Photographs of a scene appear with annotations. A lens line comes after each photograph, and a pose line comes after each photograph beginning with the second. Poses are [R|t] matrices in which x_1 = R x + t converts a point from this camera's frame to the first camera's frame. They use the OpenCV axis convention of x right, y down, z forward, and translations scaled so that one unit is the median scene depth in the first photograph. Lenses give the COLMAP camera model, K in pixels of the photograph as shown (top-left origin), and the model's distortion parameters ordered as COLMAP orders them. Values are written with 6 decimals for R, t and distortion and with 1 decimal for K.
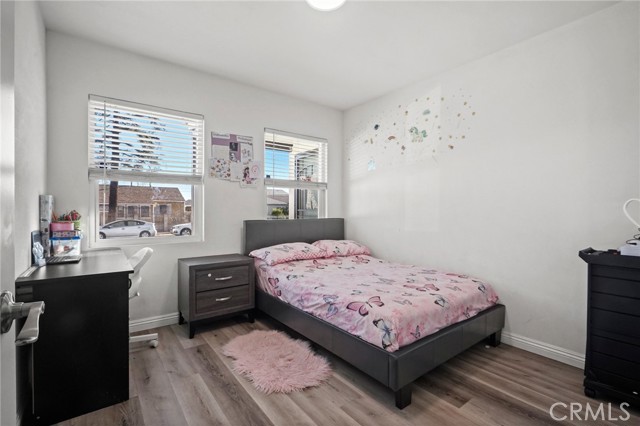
lens RADIAL K [[295.3, 0, 319.6], [0, 295.3, 211.2], [0, 0, 1]] dist [-0.000280, -0.000157]
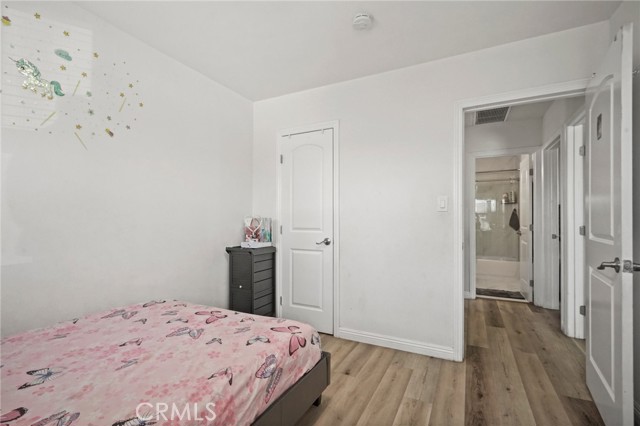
lens RADIAL K [[295.3, 0, 323.3], [0, 295.3, 217.3], [0, 0, 1]] dist [-0.000280, -0.000157]
pose [[-0.443268, 0.005902, 0.896370, -0.384508], [-0.000382, 0.999977, -0.006774, -0.009178], [-0.896389, -0.003345, -0.443255, 0.788755]]
